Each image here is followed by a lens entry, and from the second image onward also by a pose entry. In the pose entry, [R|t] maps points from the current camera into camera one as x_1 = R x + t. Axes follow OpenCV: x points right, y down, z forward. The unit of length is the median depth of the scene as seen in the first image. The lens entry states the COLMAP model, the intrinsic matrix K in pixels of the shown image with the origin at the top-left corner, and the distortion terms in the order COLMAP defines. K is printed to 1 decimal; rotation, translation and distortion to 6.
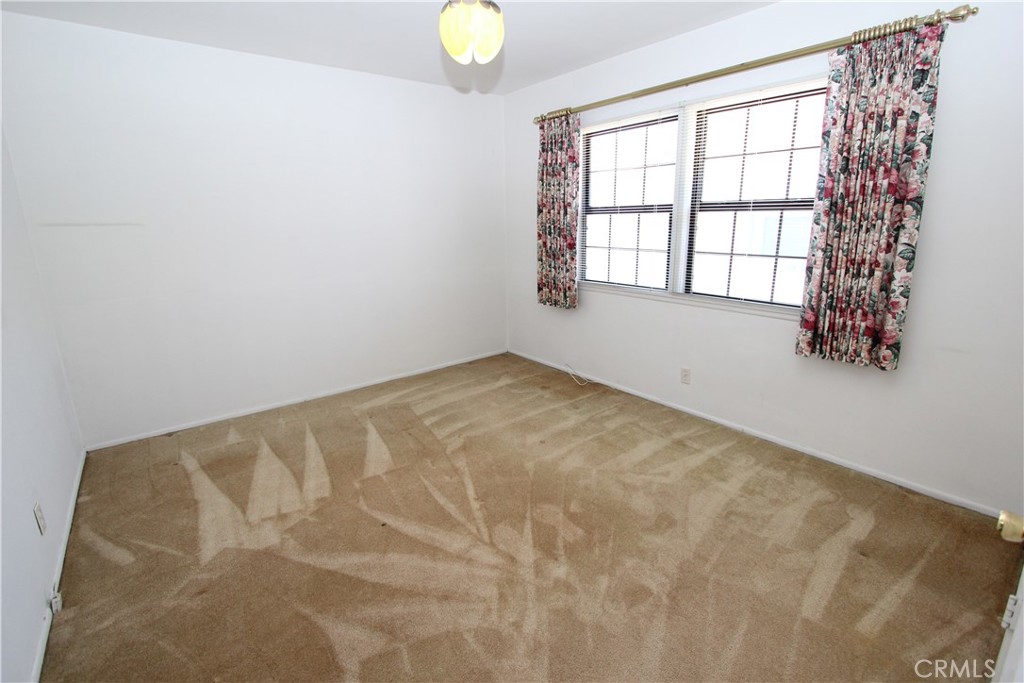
lens RADIAL K [[471.2, 0, 511.6], [0, 471.2, 338.9], [0, 0, 1]] dist [-0.009190, 0.000539]
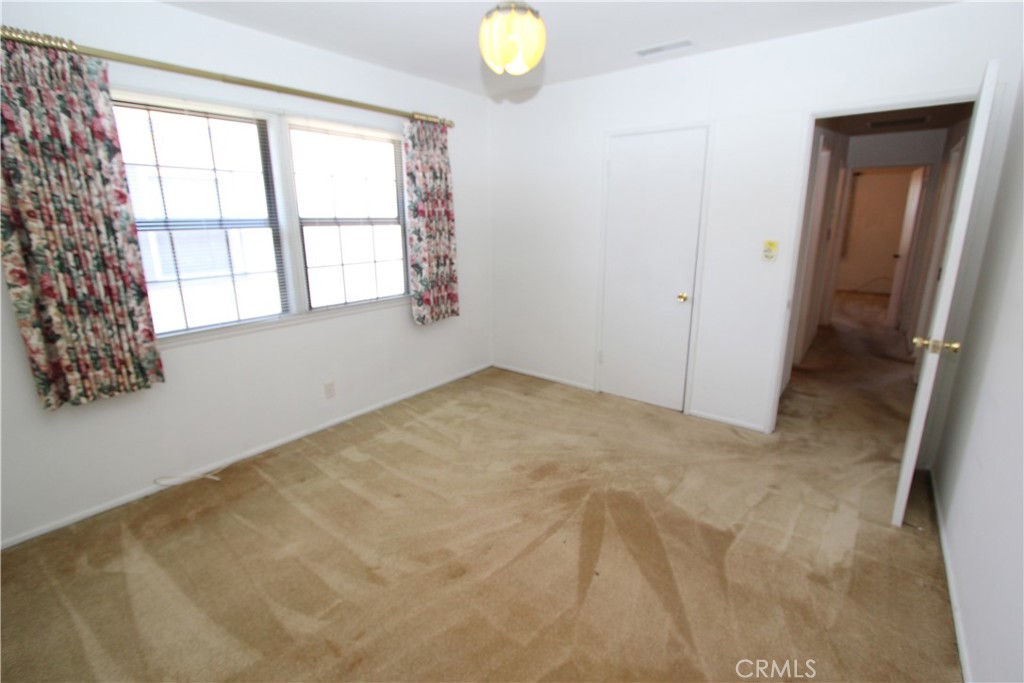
lens RADIAL K [[471.2, 0, 508.8], [0, 471.2, 339.1], [0, 0, 1]] dist [-0.009190, 0.000539]
pose [[-0.239413, -0.215259, 0.946755, -0.726771], [0.264638, 0.923726, 0.276944, -0.223247], [-0.934156, 0.316851, -0.164186, 0.878987]]
